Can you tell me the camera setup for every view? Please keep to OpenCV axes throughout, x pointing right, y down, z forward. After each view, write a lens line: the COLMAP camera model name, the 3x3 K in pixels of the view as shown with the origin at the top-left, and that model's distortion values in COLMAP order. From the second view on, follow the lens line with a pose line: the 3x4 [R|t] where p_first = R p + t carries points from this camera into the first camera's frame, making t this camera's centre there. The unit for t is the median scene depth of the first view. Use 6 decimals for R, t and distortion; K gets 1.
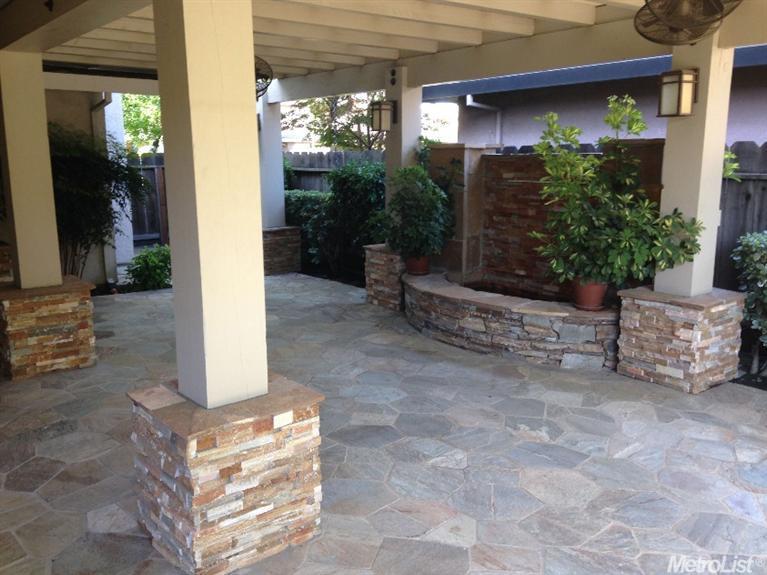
lens RADIAL K [[703.1, 0, 383.5], [0, 703.1, 287.5], [0, 0, 1]] dist [0.031249, -0.001302]
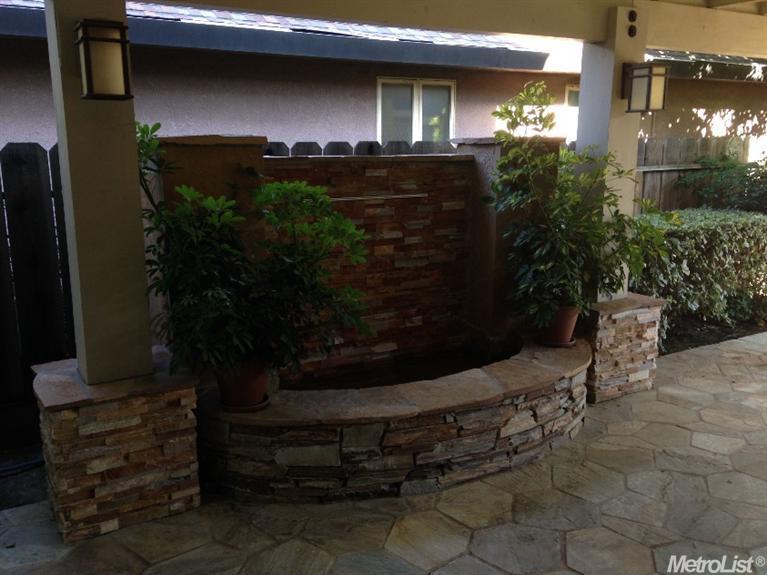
lens RADIAL K [[717.2, 0, 383.7], [0, 717.2, 274.1], [0, 0, 1]] dist [0.074752, -0.000317]
pose [[0.111481, -0.181830, 0.976990, -0.513913], [0.187540, 0.969303, 0.159000, -0.212854], [-0.975910, 0.165500, 0.142160, 1.041017]]
